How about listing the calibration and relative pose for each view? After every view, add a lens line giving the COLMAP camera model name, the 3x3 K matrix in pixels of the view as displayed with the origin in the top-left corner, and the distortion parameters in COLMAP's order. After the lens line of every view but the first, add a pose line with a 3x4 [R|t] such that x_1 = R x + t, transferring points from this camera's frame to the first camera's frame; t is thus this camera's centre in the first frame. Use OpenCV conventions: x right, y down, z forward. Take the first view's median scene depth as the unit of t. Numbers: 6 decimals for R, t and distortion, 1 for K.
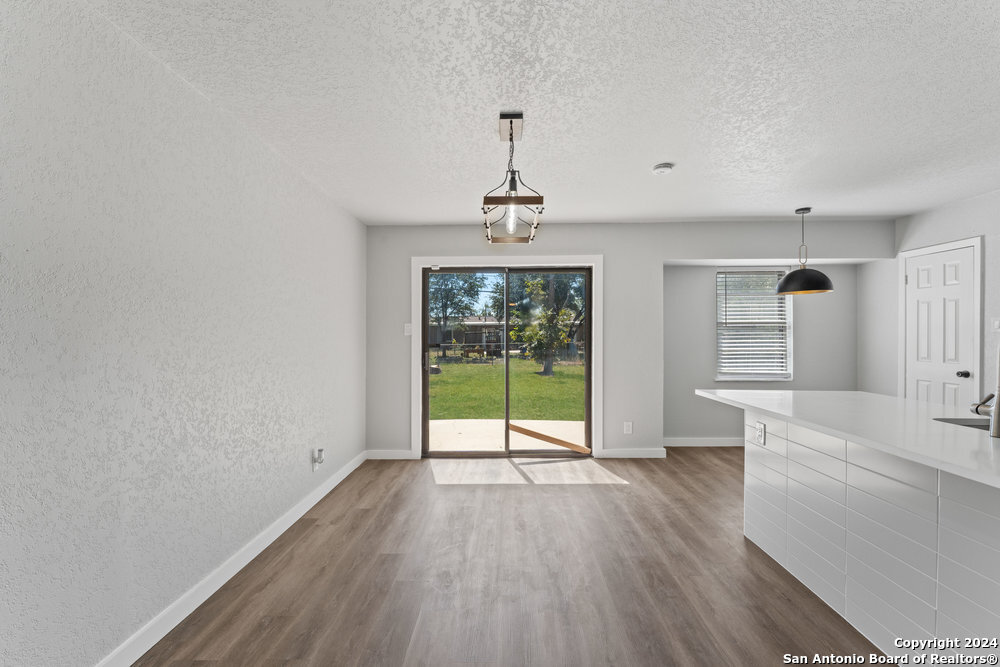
lens RADIAL K [[417.8, 0, 501.8], [0, 417.8, 332.2], [0, 0, 1]] dist [-0.008161, 0.000420]
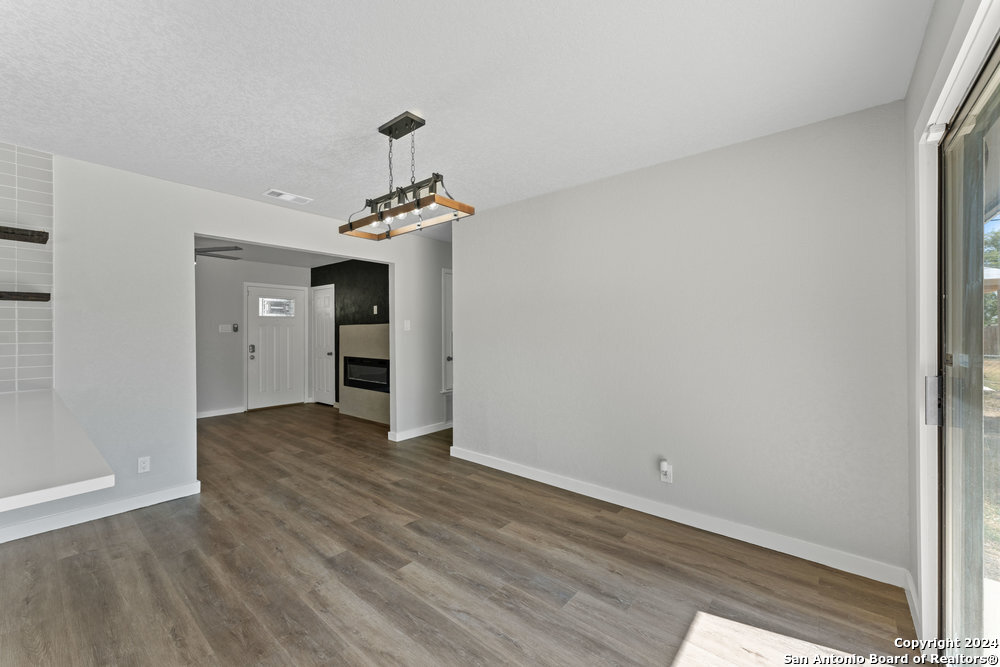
lens RADIAL K [[401.1, 0, 500.0], [0, 401.1, 326.8], [0, 0, 1]] dist [-0.001948, 0.000845]
pose [[-0.631362, -0.001446, -0.775487, 0.340396], [0.012269, 0.999854, -0.011854, 0.005271], [0.775391, -0.016998, -0.631252, 0.983143]]
